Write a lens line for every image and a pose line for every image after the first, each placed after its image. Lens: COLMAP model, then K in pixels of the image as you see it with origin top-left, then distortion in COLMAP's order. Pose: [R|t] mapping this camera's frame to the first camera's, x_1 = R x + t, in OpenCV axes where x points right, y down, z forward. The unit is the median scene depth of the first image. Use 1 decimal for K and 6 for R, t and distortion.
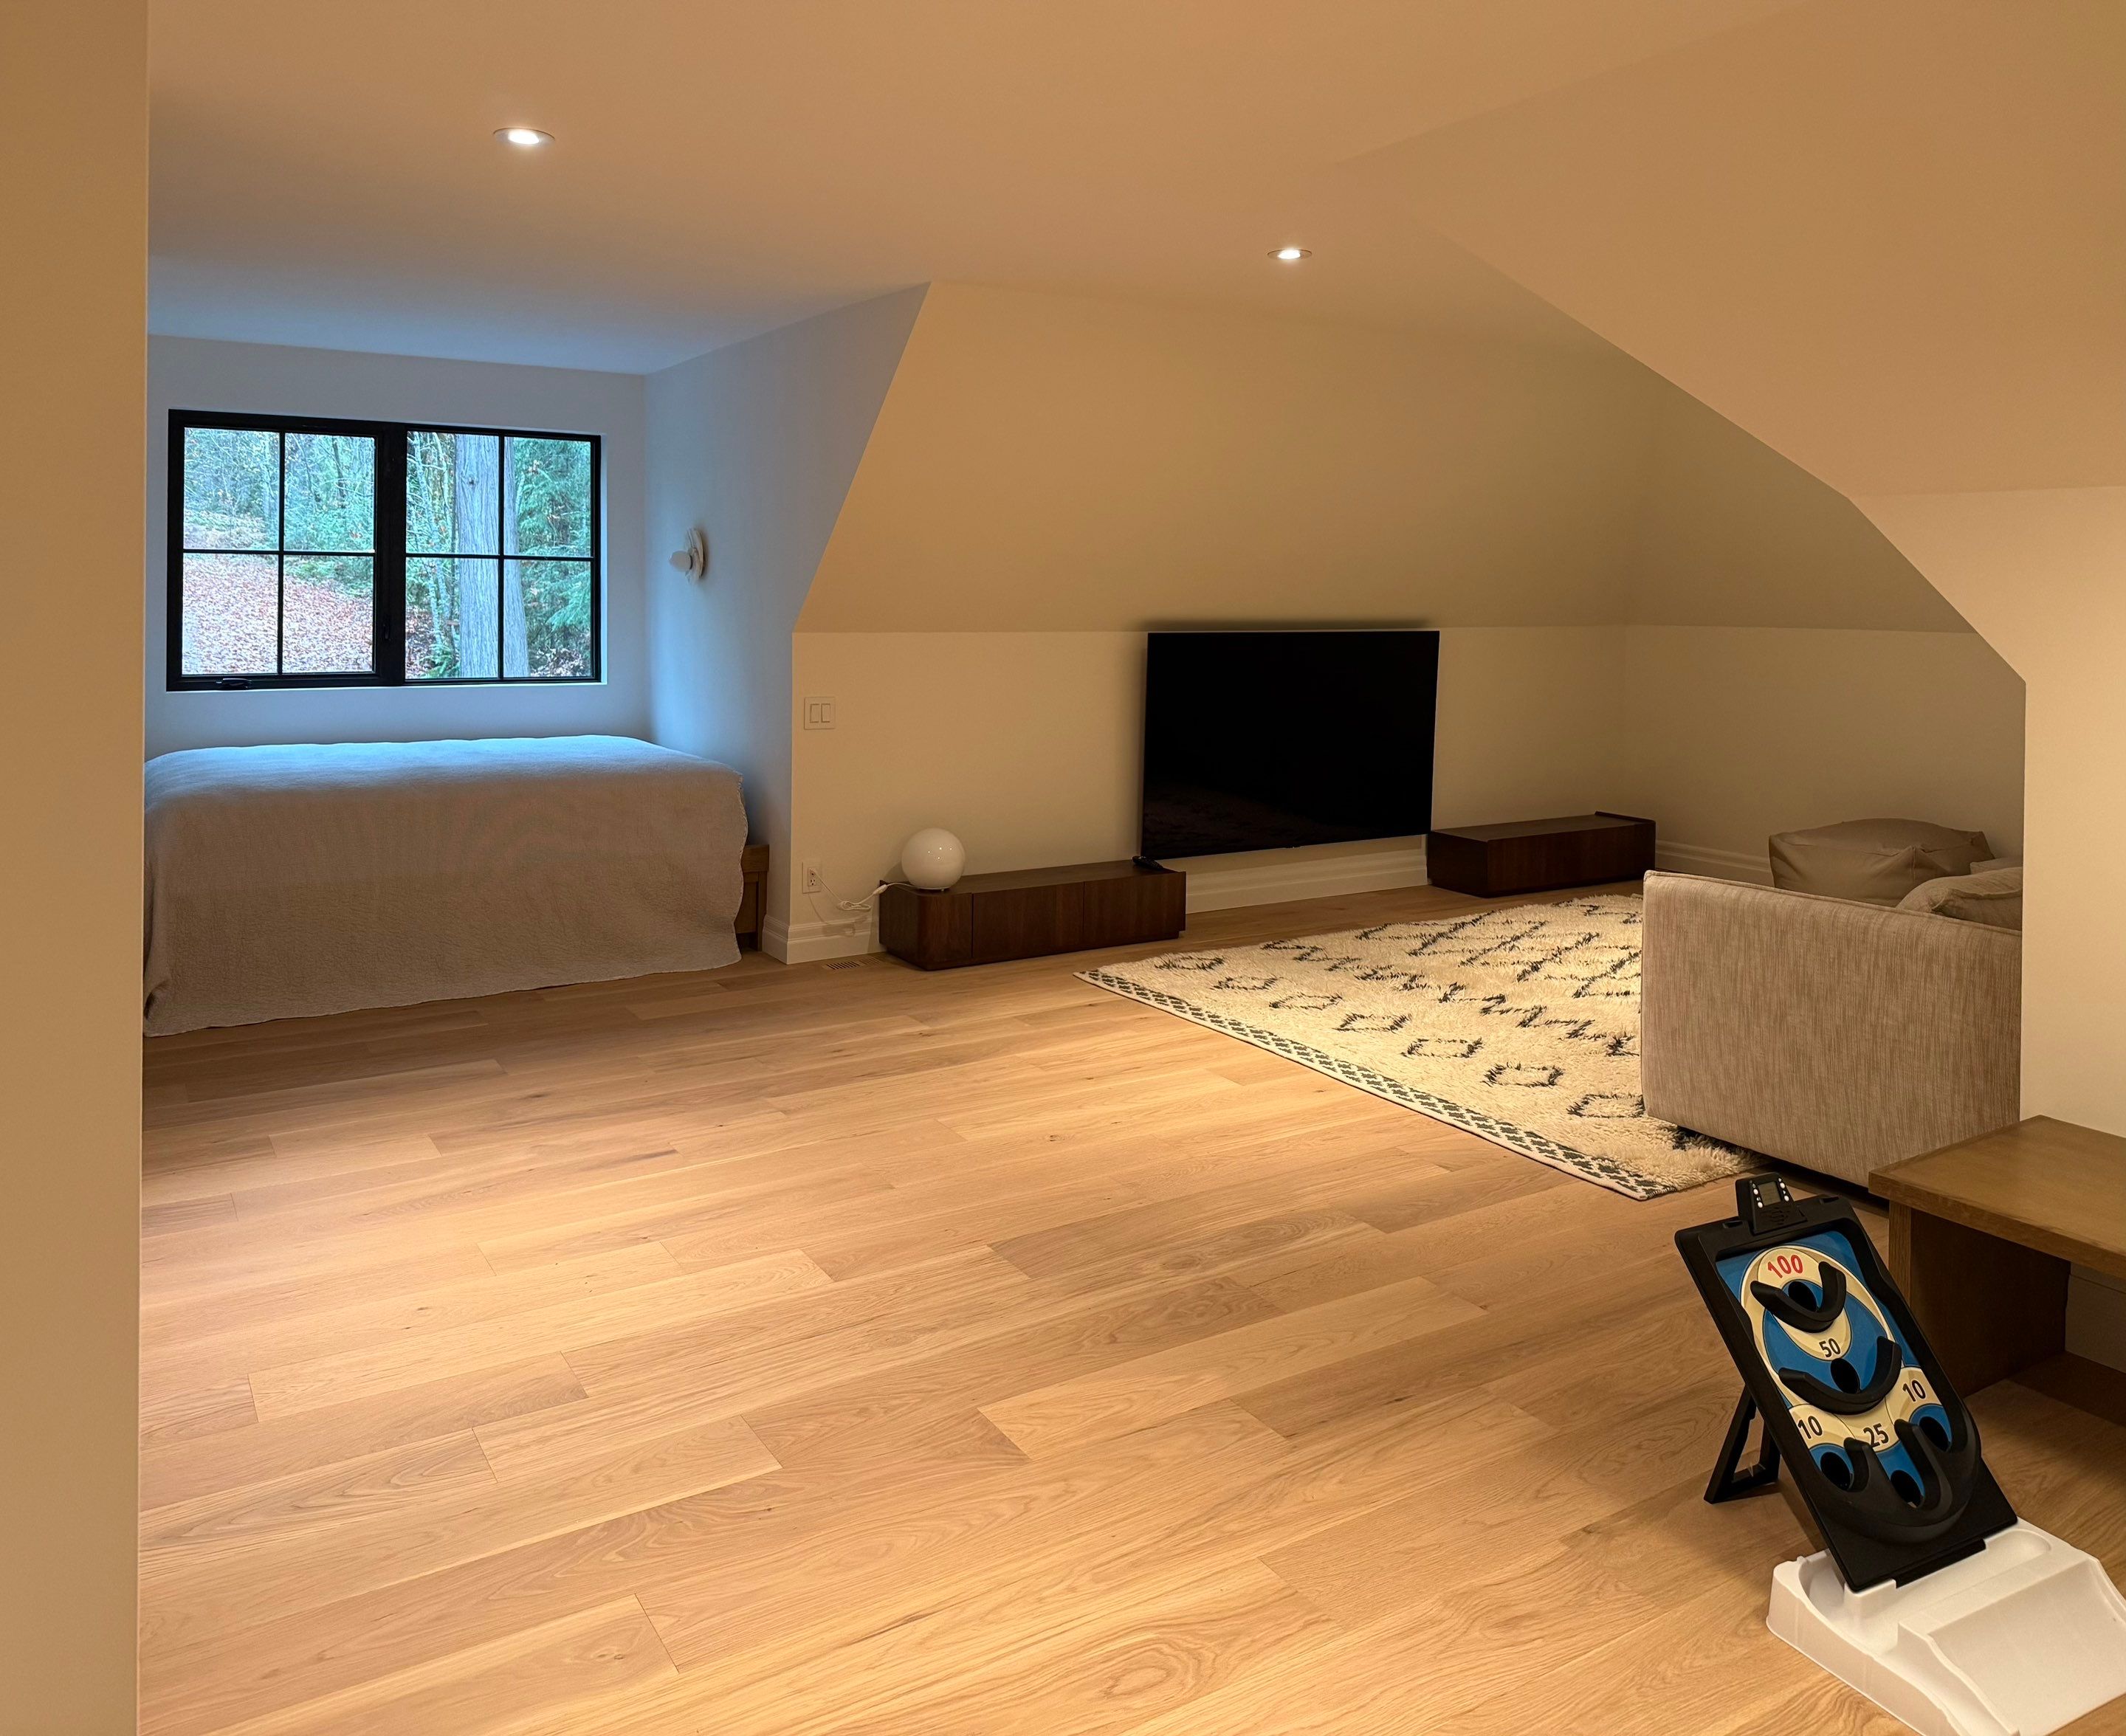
lens RADIAL K [[1500.5, 0, 1063.0], [0, 1500.5, 868.0], [0, 0, 1]] dist [-0.005109, -0.003623]
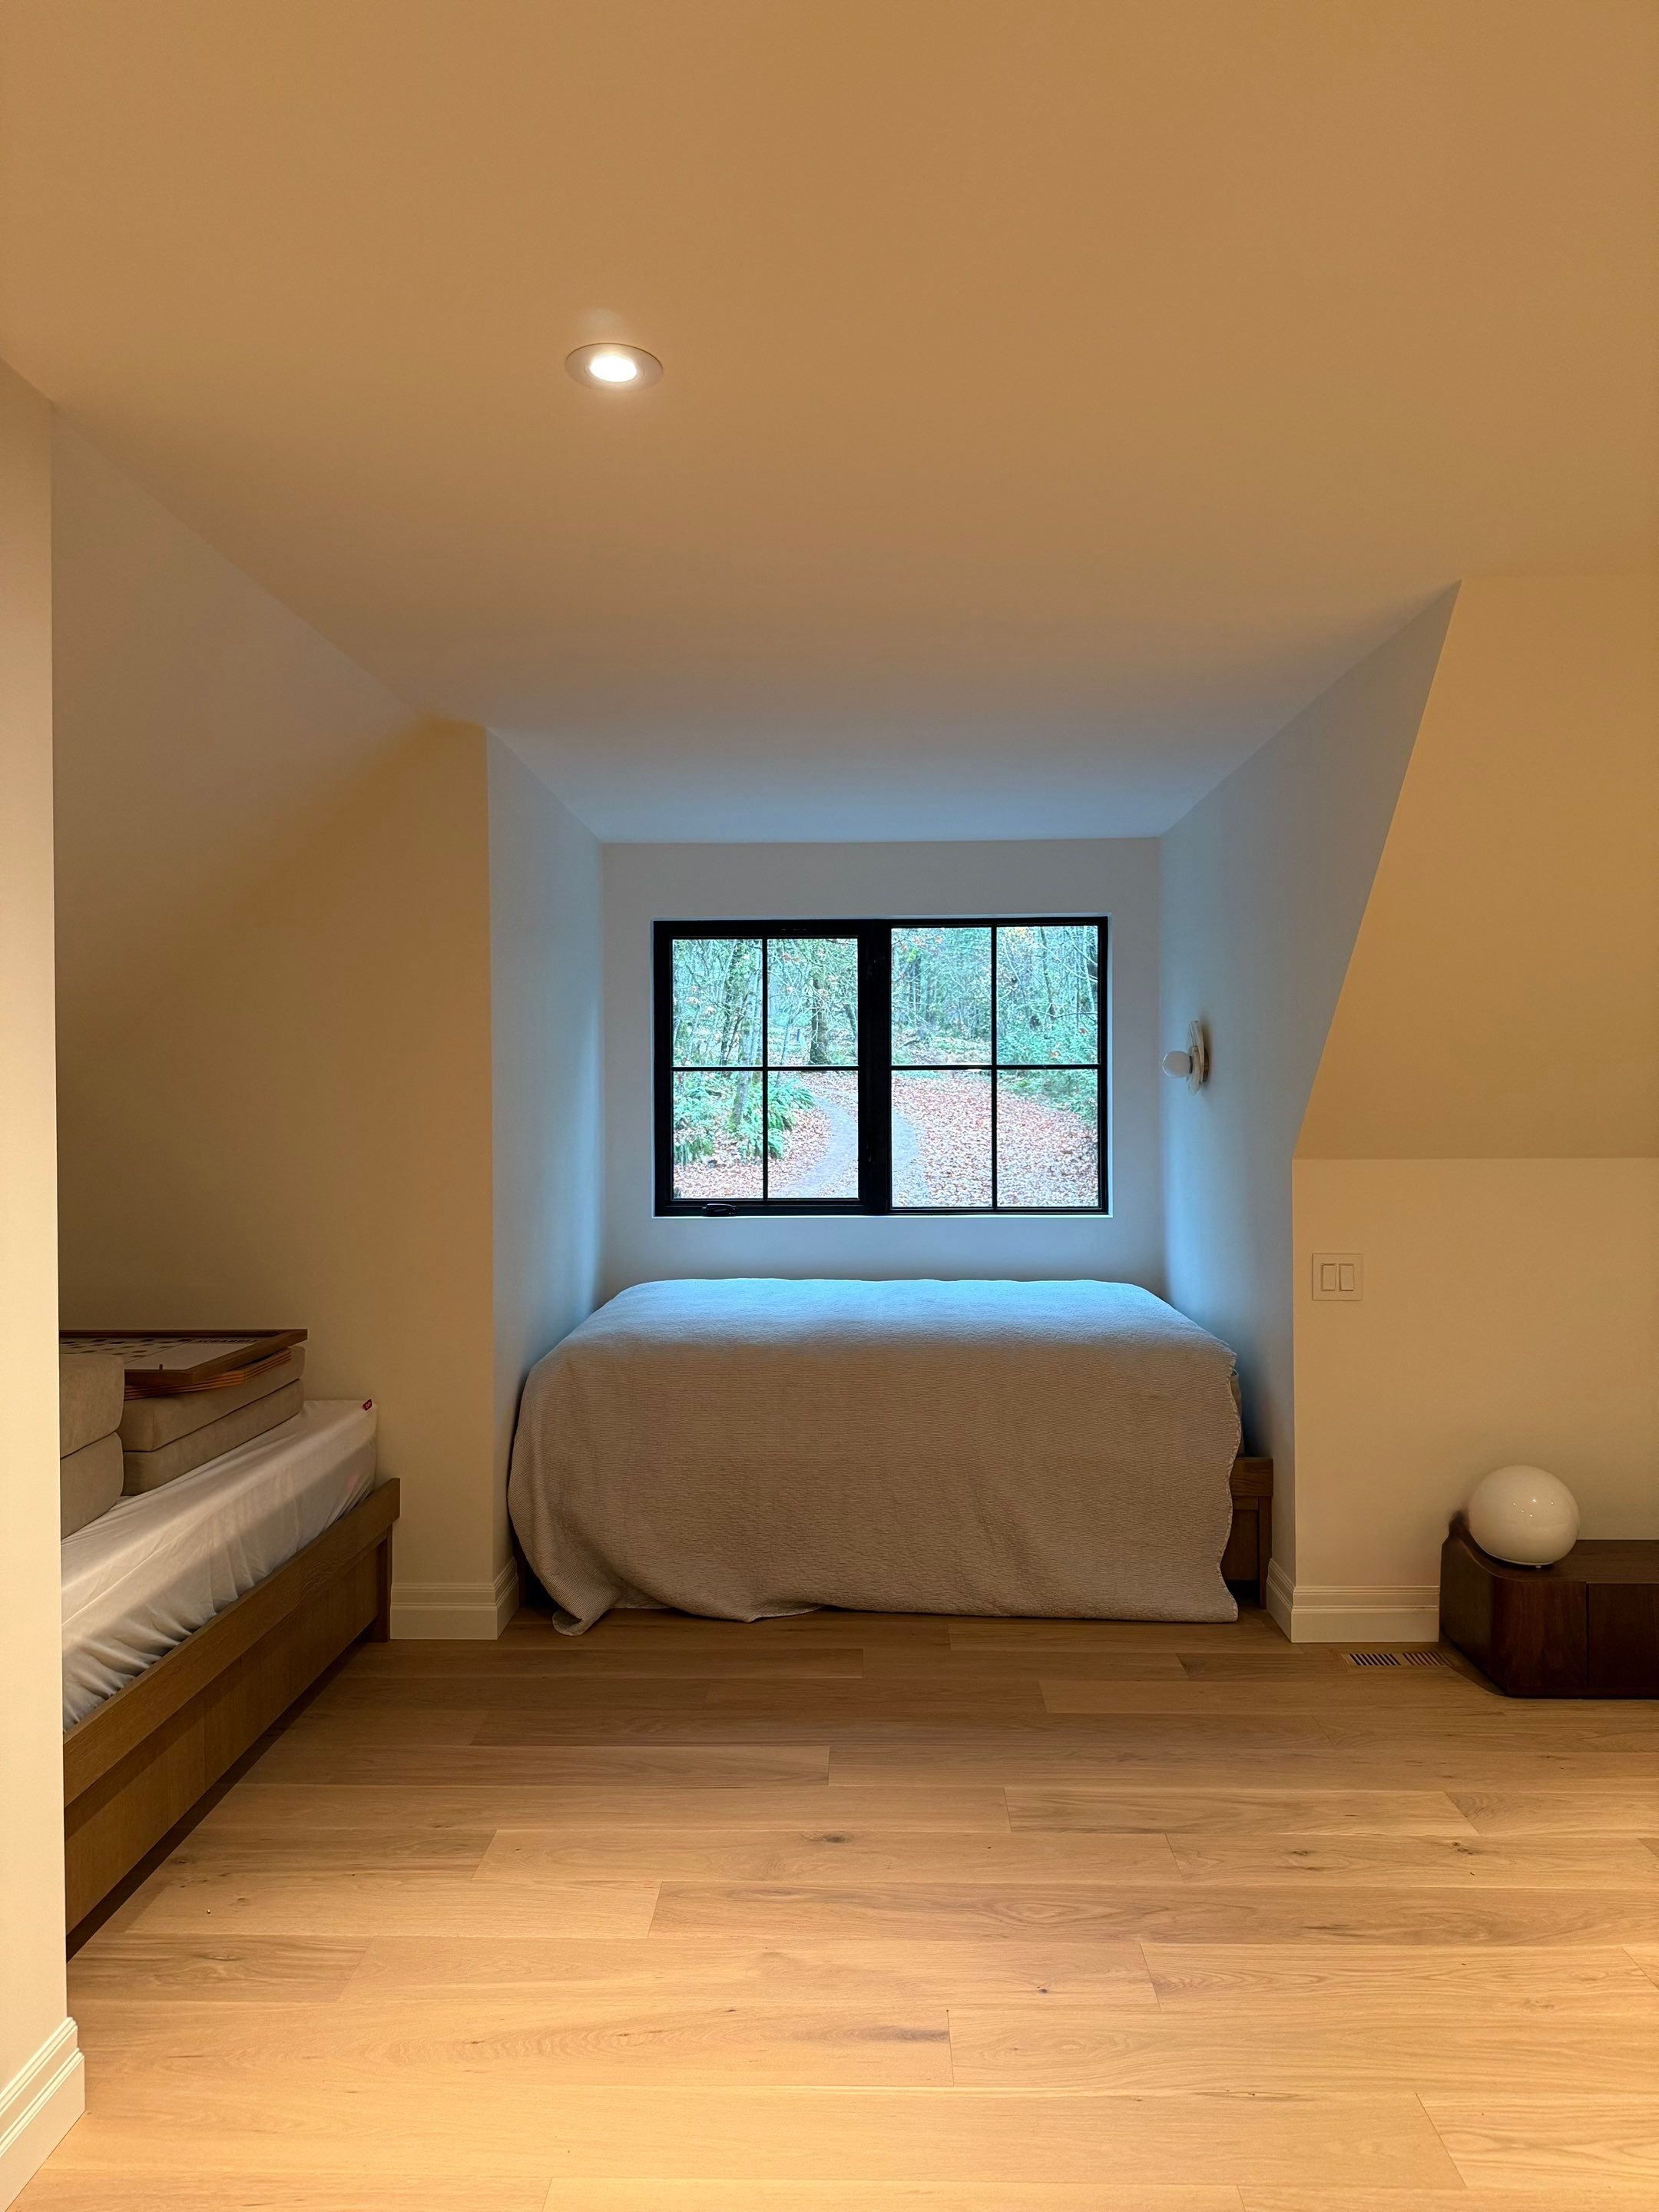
lens RADIAL K [[1583.1, 0, 829.5], [0, 1583.1, 1106.0], [0, 0, 1]] dist [0.026520, -0.039812]
pose [[0.844035, -0.015544, -0.536062, 0.028100], [-0.080014, 0.984742, -0.154536, -0.045407], [0.530285, 0.173326, 0.829913, 0.242773]]
